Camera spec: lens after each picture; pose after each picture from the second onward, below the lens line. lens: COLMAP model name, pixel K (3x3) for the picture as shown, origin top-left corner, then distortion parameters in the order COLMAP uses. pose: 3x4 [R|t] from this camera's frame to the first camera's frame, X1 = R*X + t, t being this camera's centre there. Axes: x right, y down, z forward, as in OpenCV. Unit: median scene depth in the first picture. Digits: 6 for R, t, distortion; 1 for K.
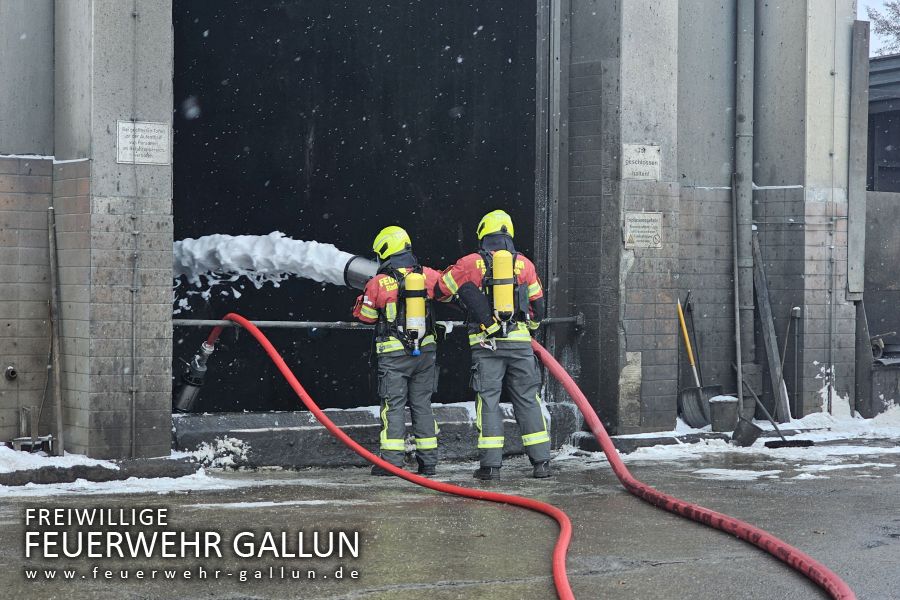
lens RADIAL K [[2186.4, 0, 445.7], [0, 2186.4, 303.2], [0, 0, 1]] dist [0.053609, 0.000000]
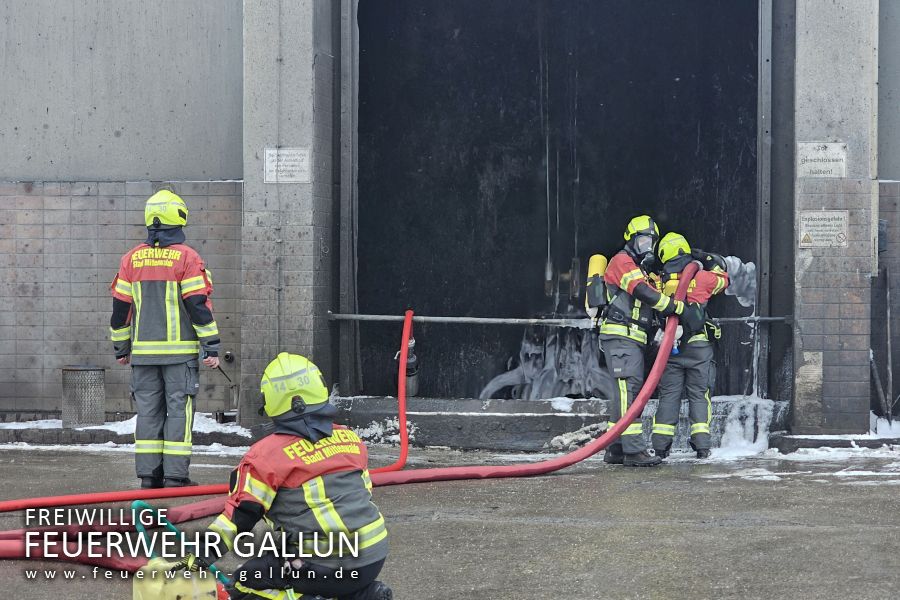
lens RADIAL K [[2186.4, 0, 452.3], [0, 2186.4, 297.5], [0, 0, 1]] dist [0.053609, 0.000000]
pose [[0.728864, -0.002953, -0.684653, 0.645907], [-0.007391, 0.999898, -0.012181, 0.010886], [0.684619, 0.013939, 0.728768, 0.167879]]
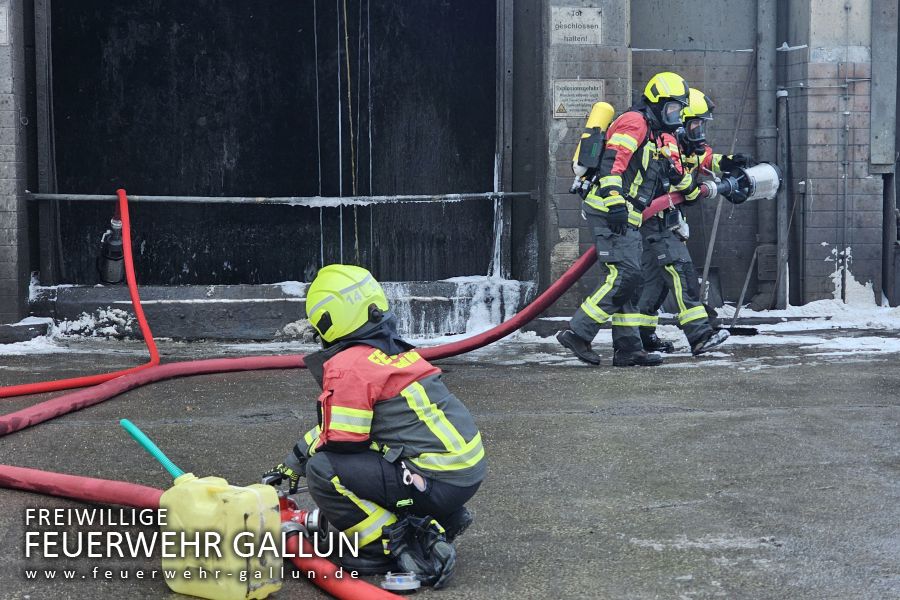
lens RADIAL K [[2186.4, 0, 458.5], [0, 2186.4, 298.8], [0, 0, 1]] dist [0.053609, 0.000000]
pose [[0.879087, 0.018592, -0.476299, 0.493323], [0.002486, 0.999047, 0.043587, 0.011074], [0.476656, -0.039501, 0.878202, 0.152759]]
